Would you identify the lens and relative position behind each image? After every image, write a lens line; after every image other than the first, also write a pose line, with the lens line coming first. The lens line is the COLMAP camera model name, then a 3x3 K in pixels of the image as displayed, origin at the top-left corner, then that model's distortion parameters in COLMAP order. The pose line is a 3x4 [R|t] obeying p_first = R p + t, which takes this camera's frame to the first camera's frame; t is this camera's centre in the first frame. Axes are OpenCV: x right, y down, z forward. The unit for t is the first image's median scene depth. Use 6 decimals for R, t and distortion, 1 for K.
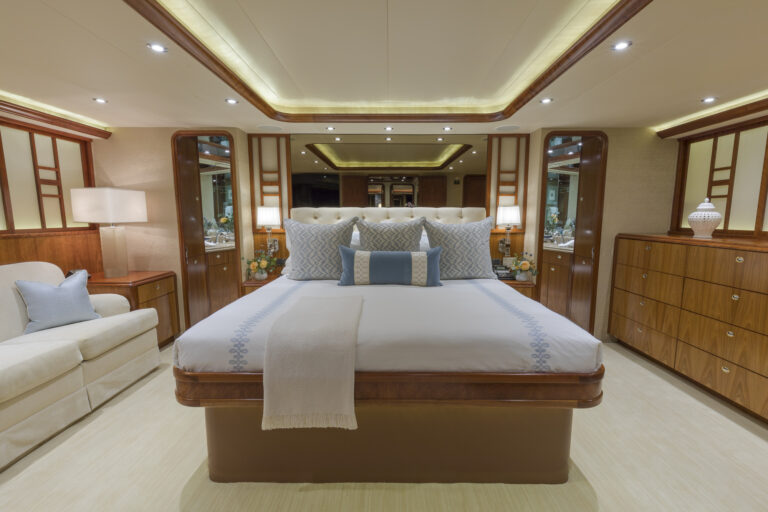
lens RADIAL K [[344.8, 0, 384.0], [0, 344.8, 256.0], [0, 0, 1]] dist [0.004120, 0.000666]
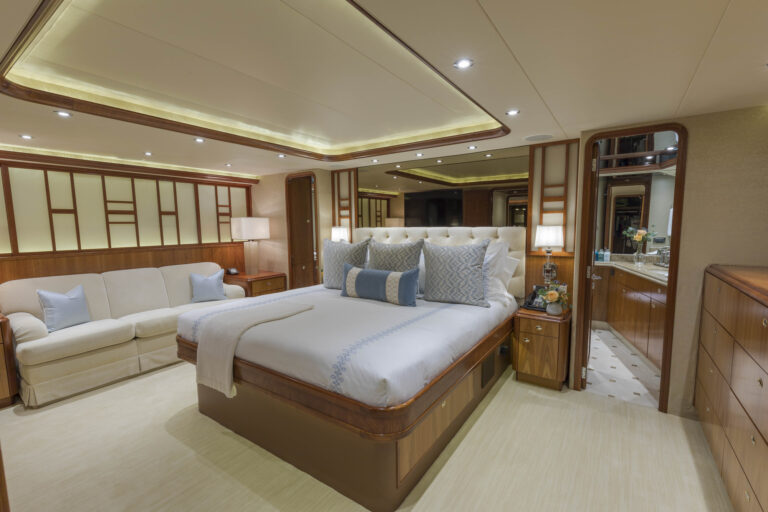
lens RADIAL K [[335.5, 0, 384.0], [0, 335.5, 256.0], [0, 0, 1]] dist [0.002045, 0.000406]
pose [[0.833161, 0.042357, -0.551406, 0.535945], [-0.055425, 0.998438, -0.007049, -0.044217], [0.550246, 0.036434, 0.834207, 0.087543]]
